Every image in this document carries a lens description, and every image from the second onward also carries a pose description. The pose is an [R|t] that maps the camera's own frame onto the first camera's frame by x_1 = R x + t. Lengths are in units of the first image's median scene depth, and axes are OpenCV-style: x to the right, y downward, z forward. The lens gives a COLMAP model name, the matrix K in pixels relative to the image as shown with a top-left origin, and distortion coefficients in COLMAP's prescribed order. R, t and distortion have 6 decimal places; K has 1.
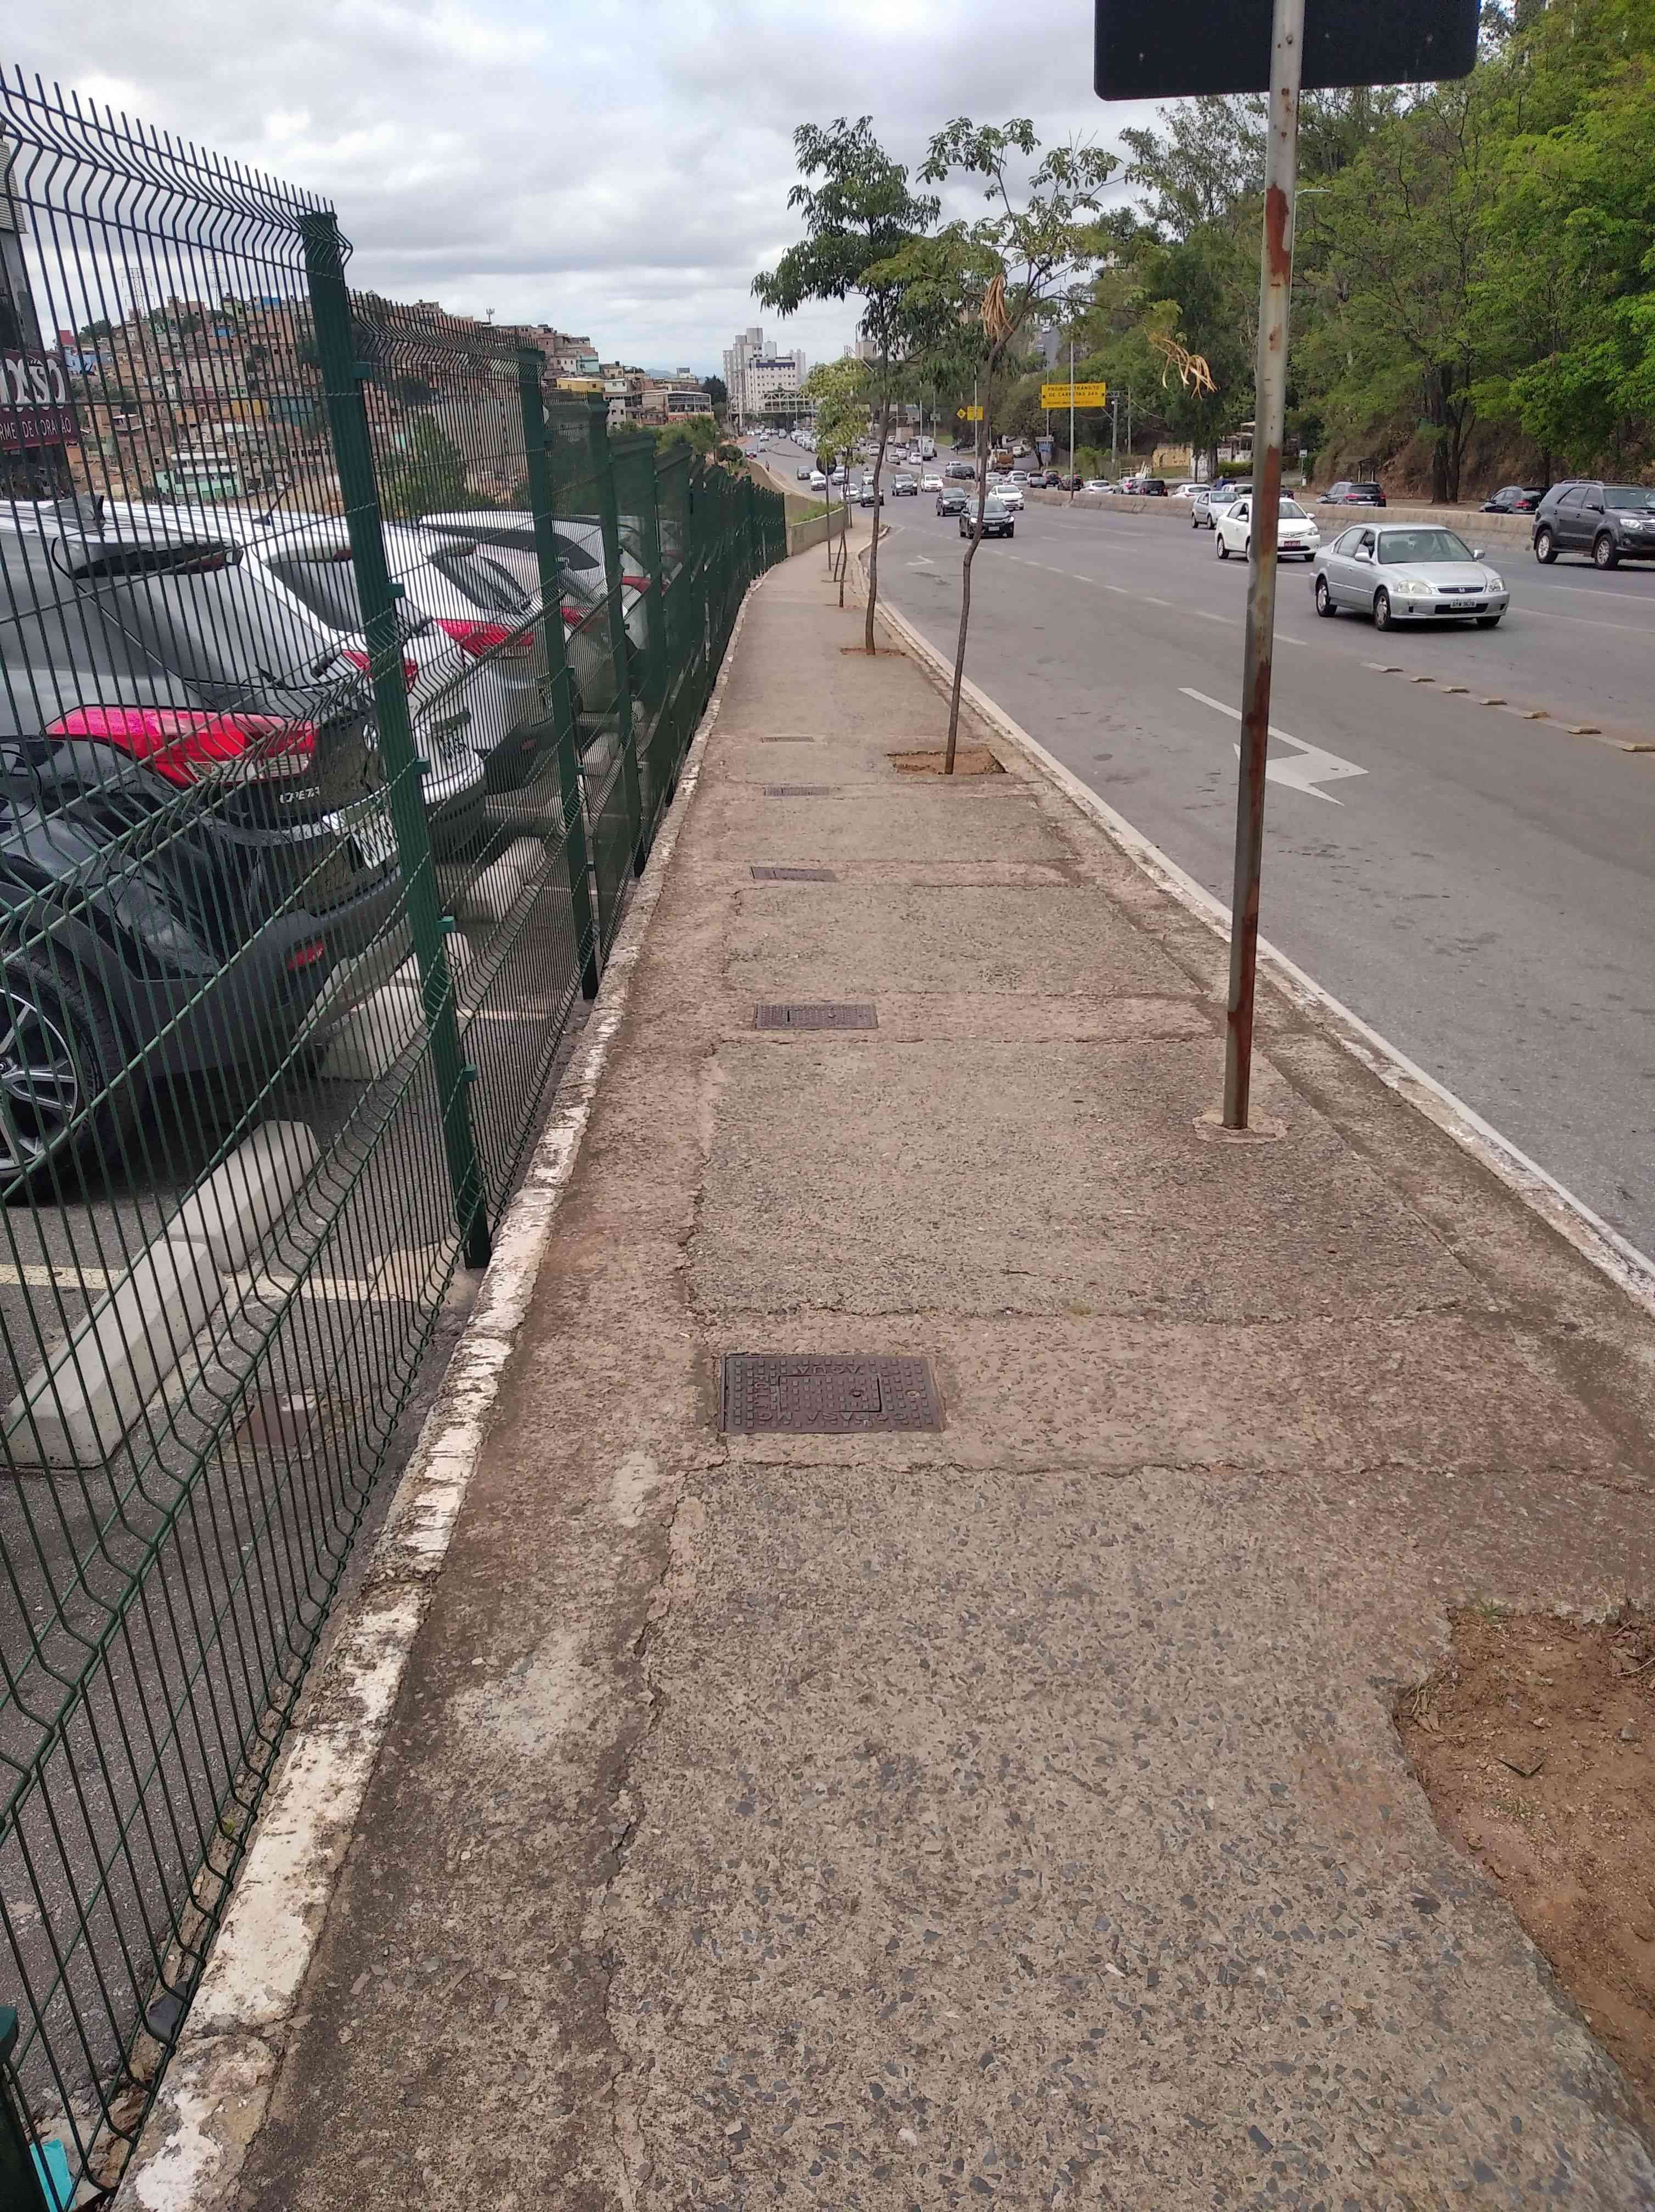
lens RADIAL K [[1690.7, 0, 806.2], [0, 1690.7, 1098.5], [0, 0, 1]] dist [-0.011671, 0.004486]
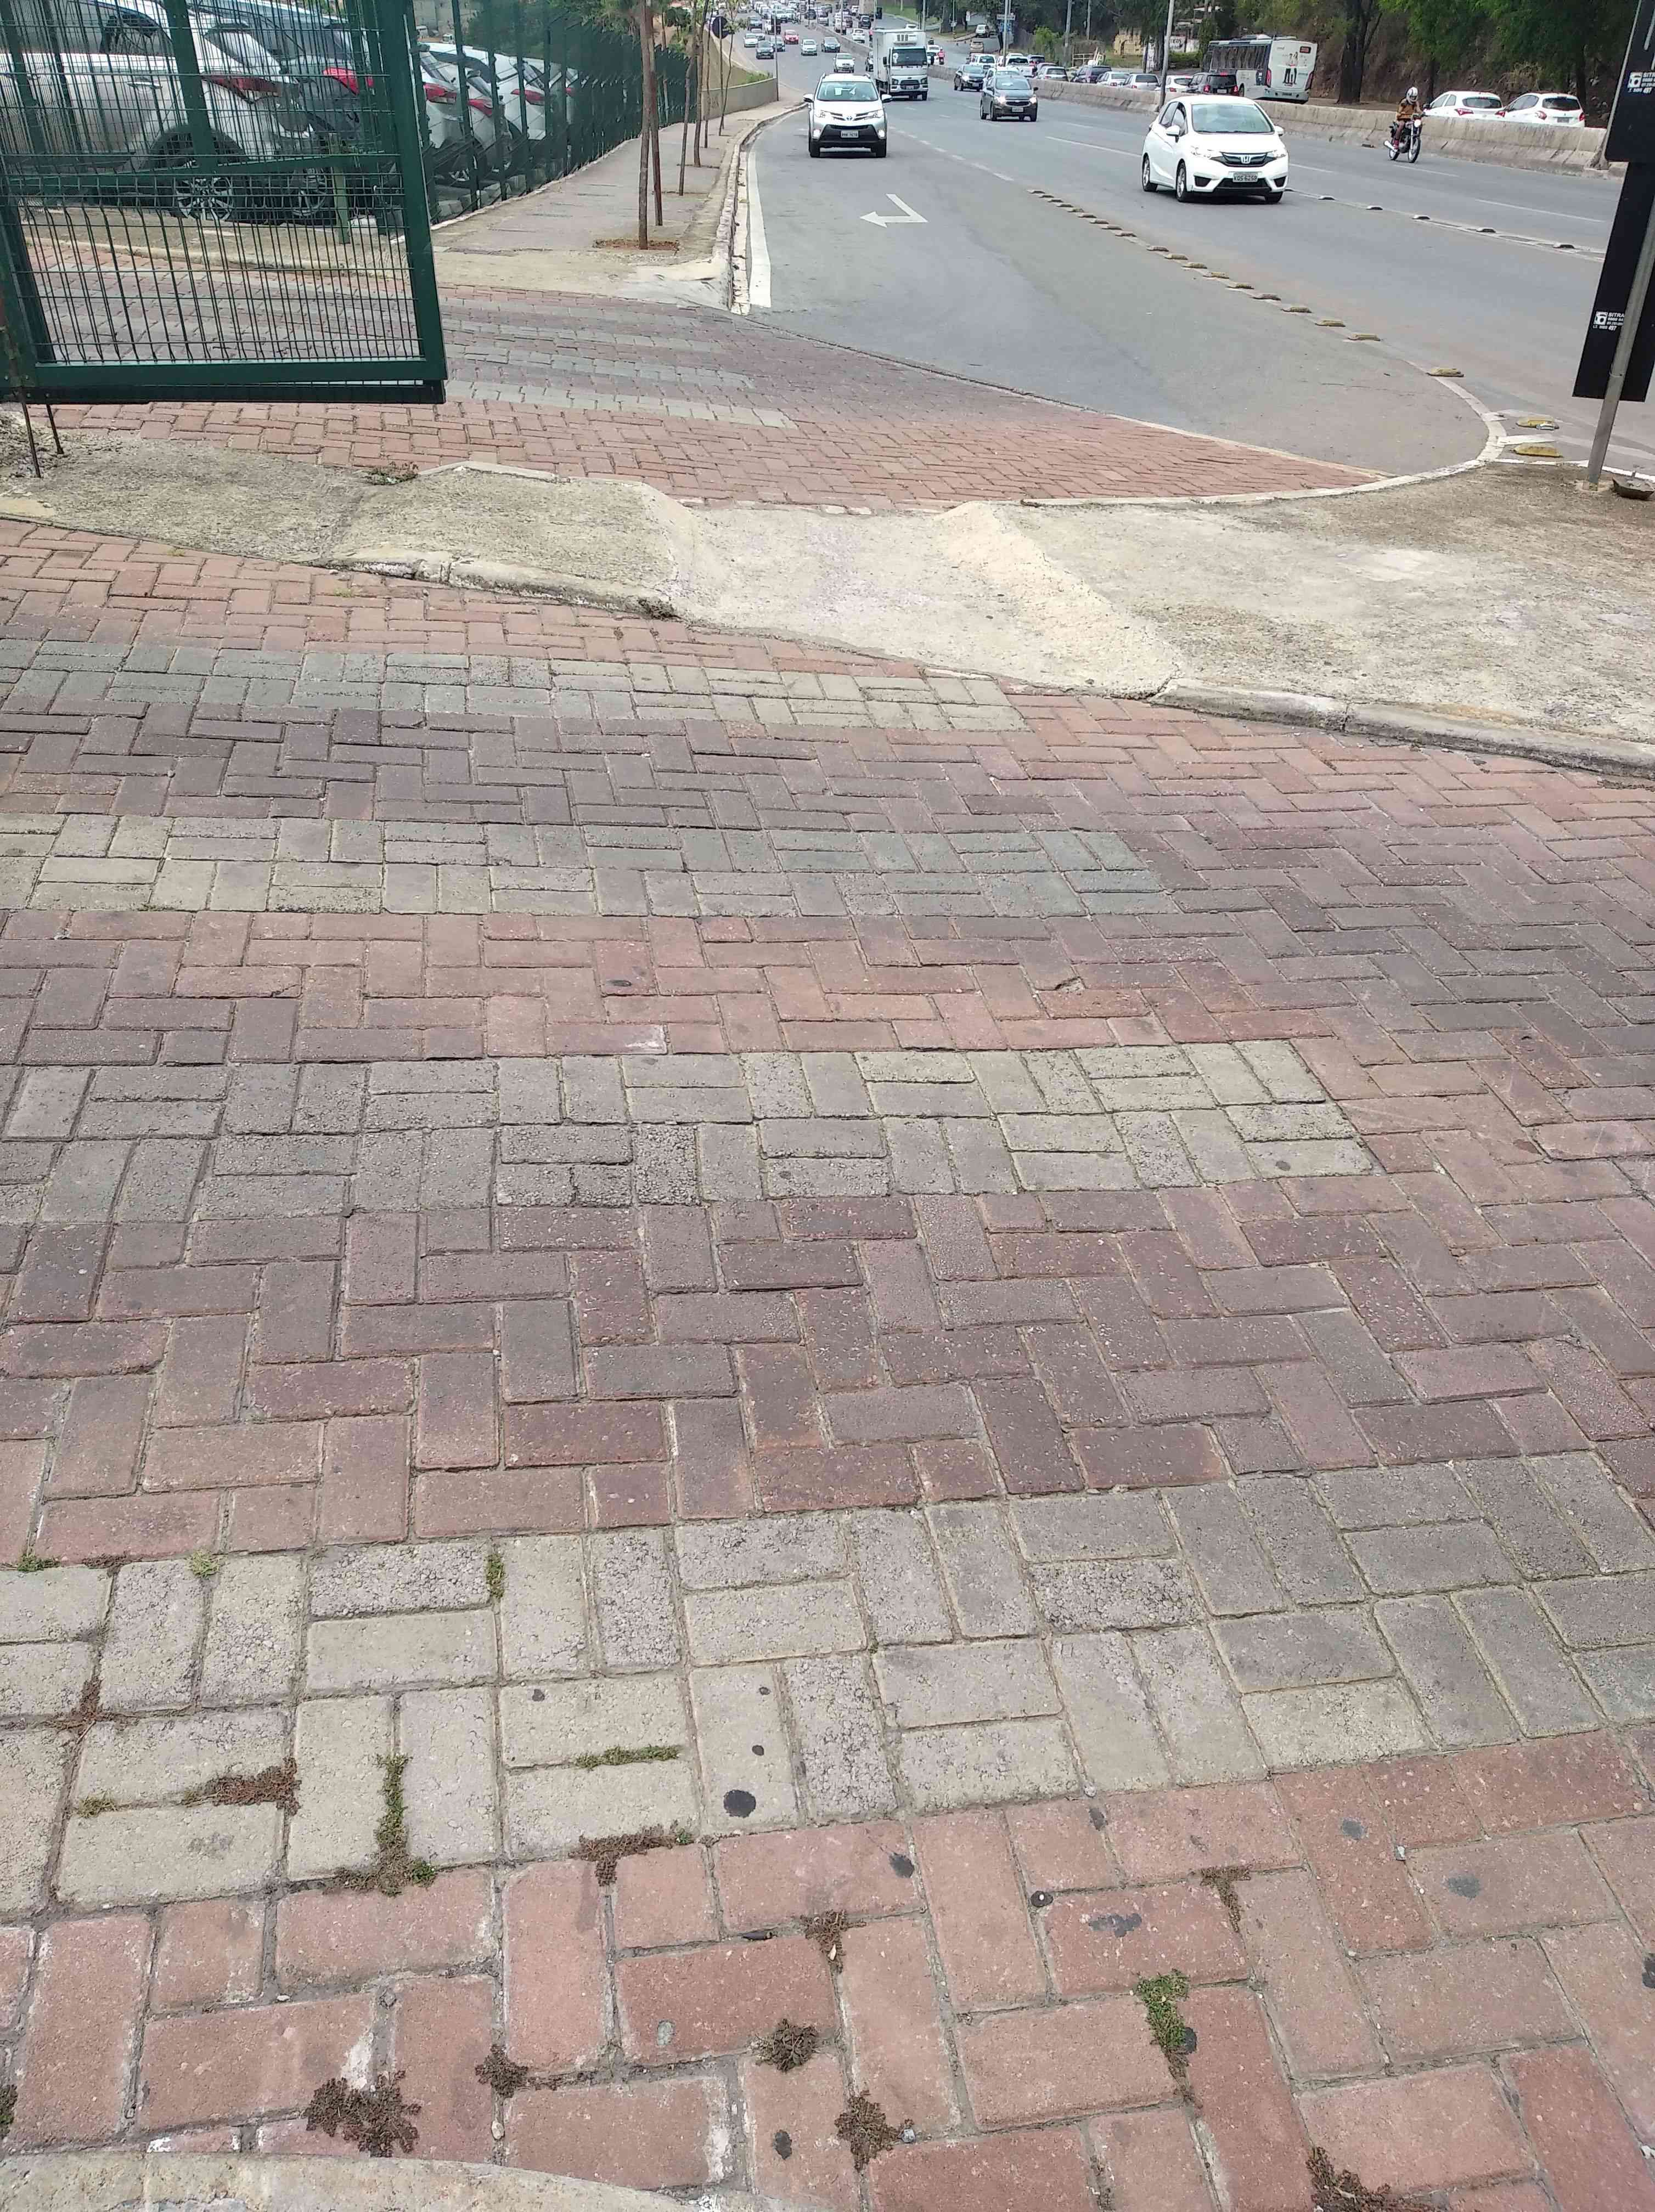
lens RADIAL K [[1690.7, 0, 814.7], [0, 1690.7, 1098.5], [0, 0, 1]] dist [-0.011671, 0.004486]
pose [[0.998875, 0.026862, 0.039084, 0.008072], [-0.034171, 0.979119, 0.200396, 0.015838], [-0.032885, -0.201506, 0.978935, -0.039639]]
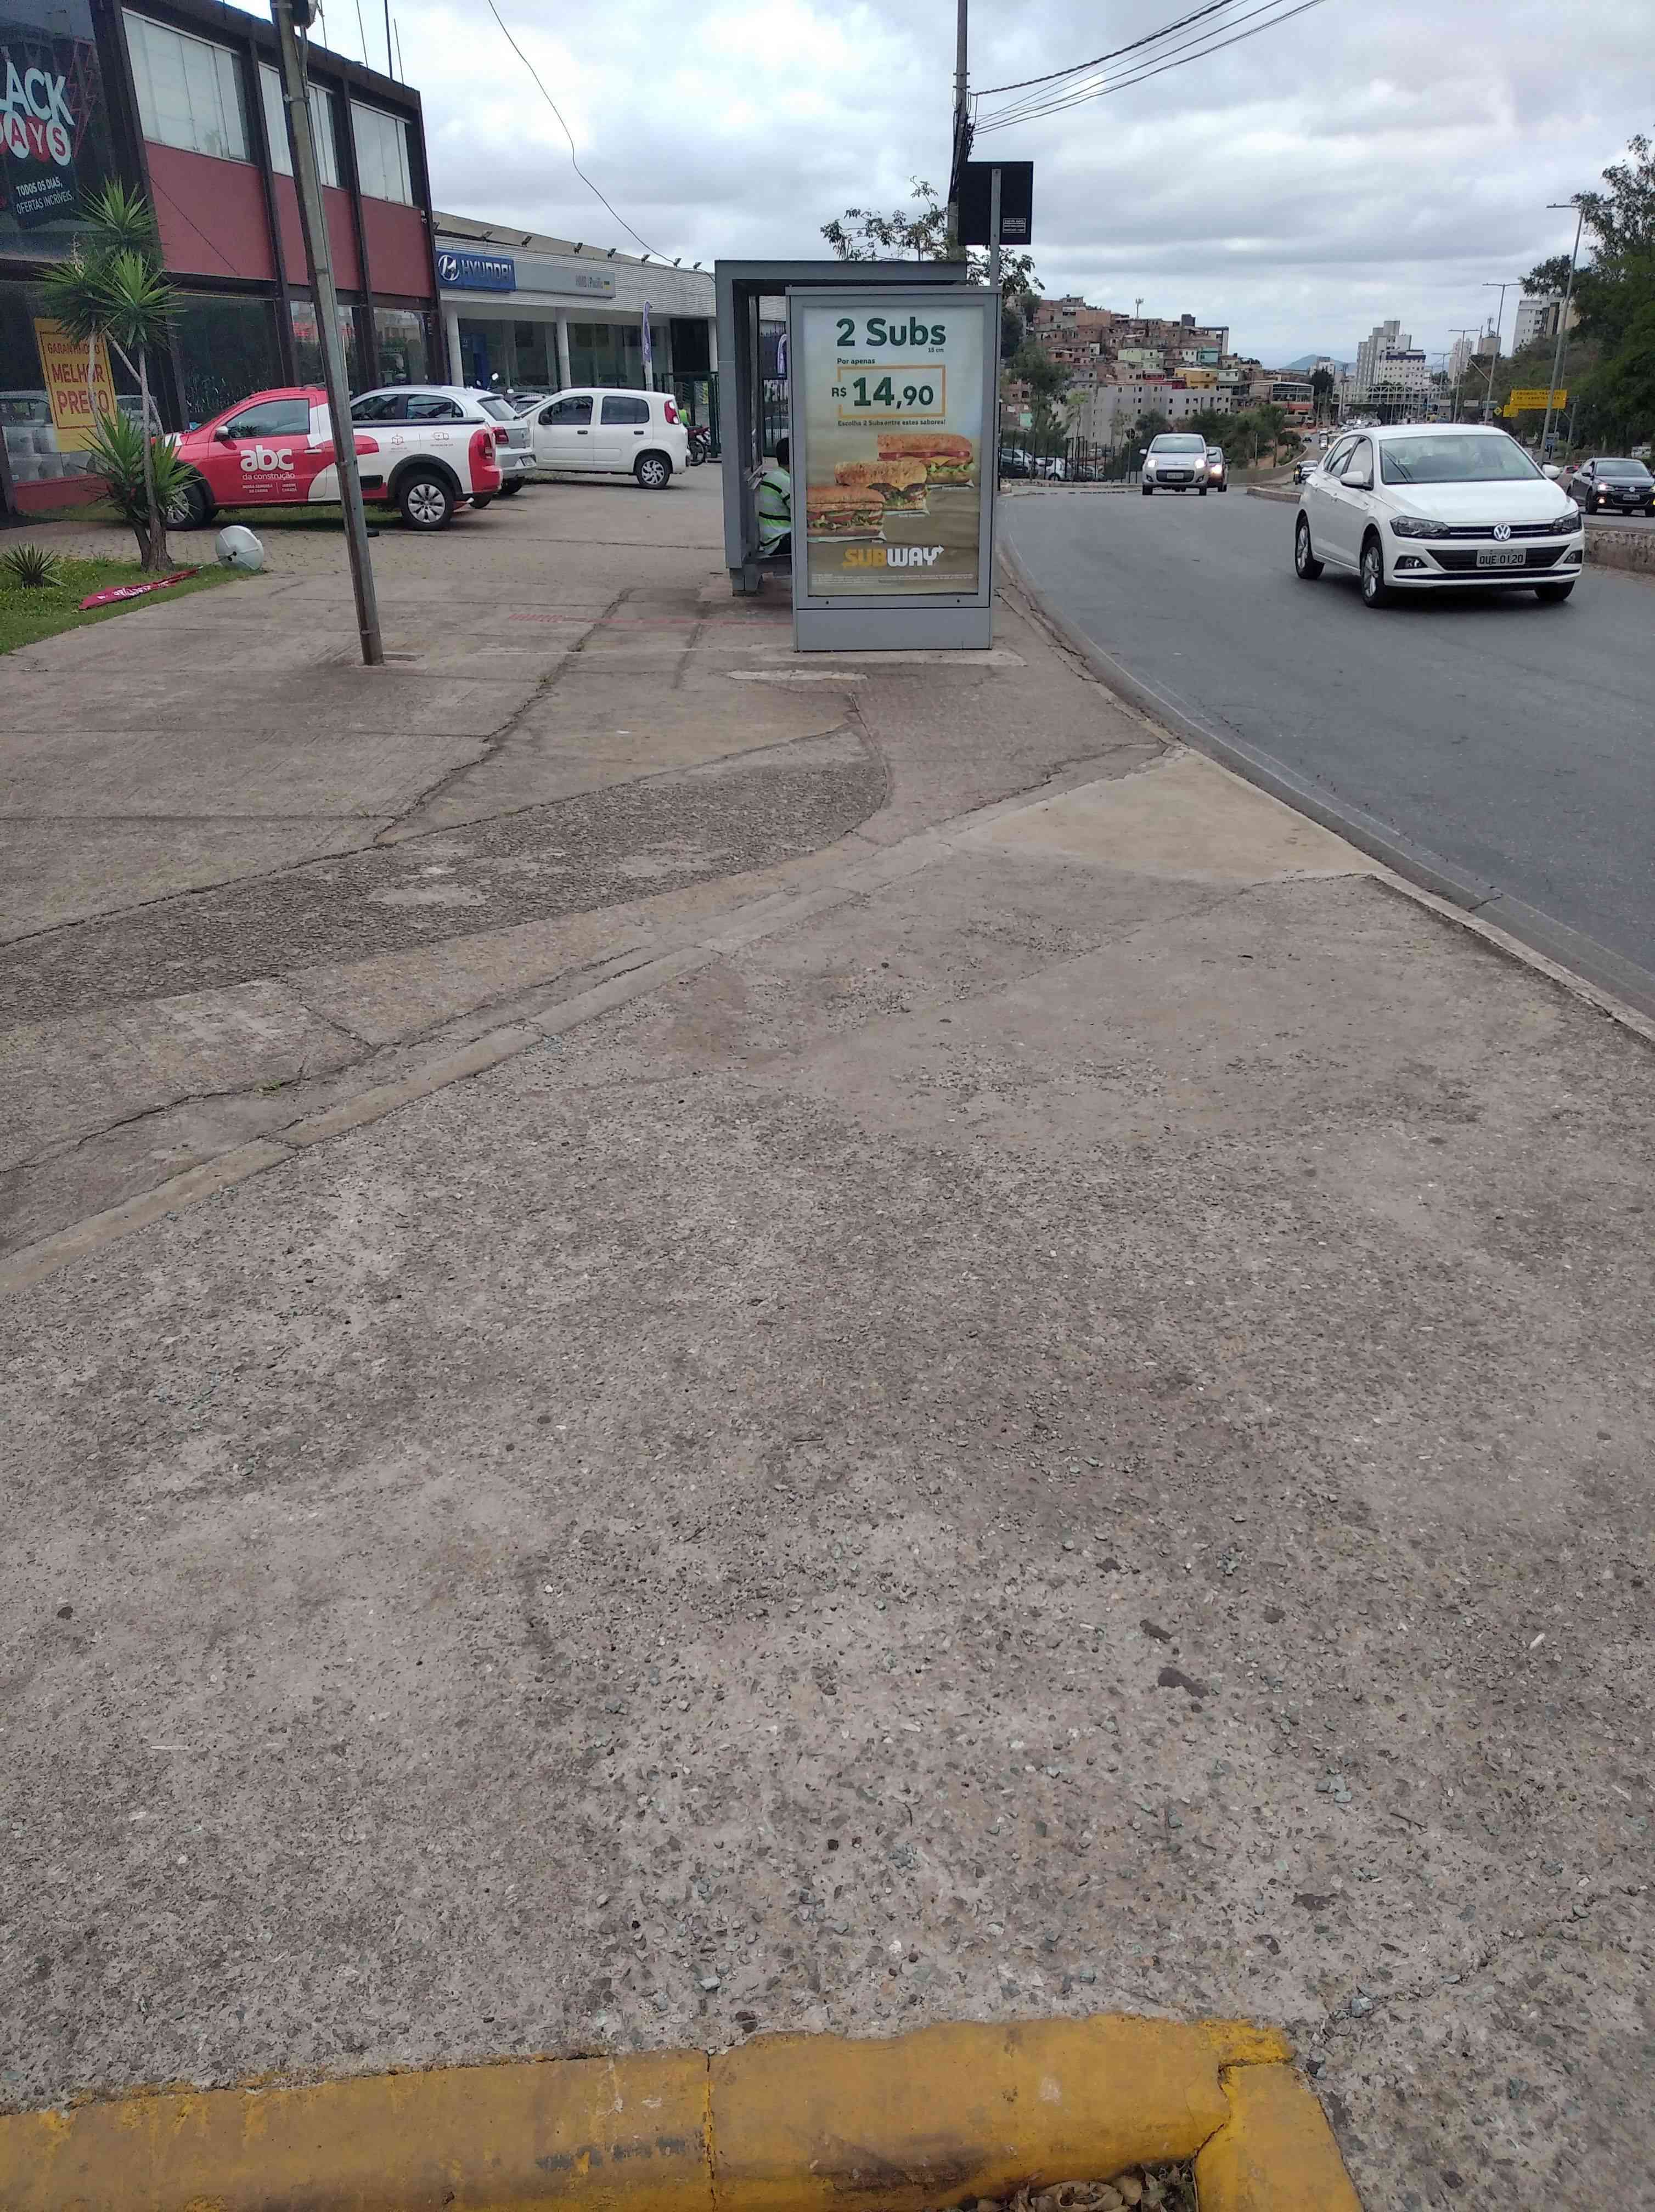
lens RADIAL K [[1690.7, 0, 844.9], [0, 1690.7, 1122.6], [0, 0, 1]] dist [-0.011671, 0.004486]
pose [[0.943534, 0.153357, -0.293642, 0.066973], [-0.147068, 0.988169, 0.043519, 0.069324], [0.296842, 0.002124, 0.954924, -0.177085]]
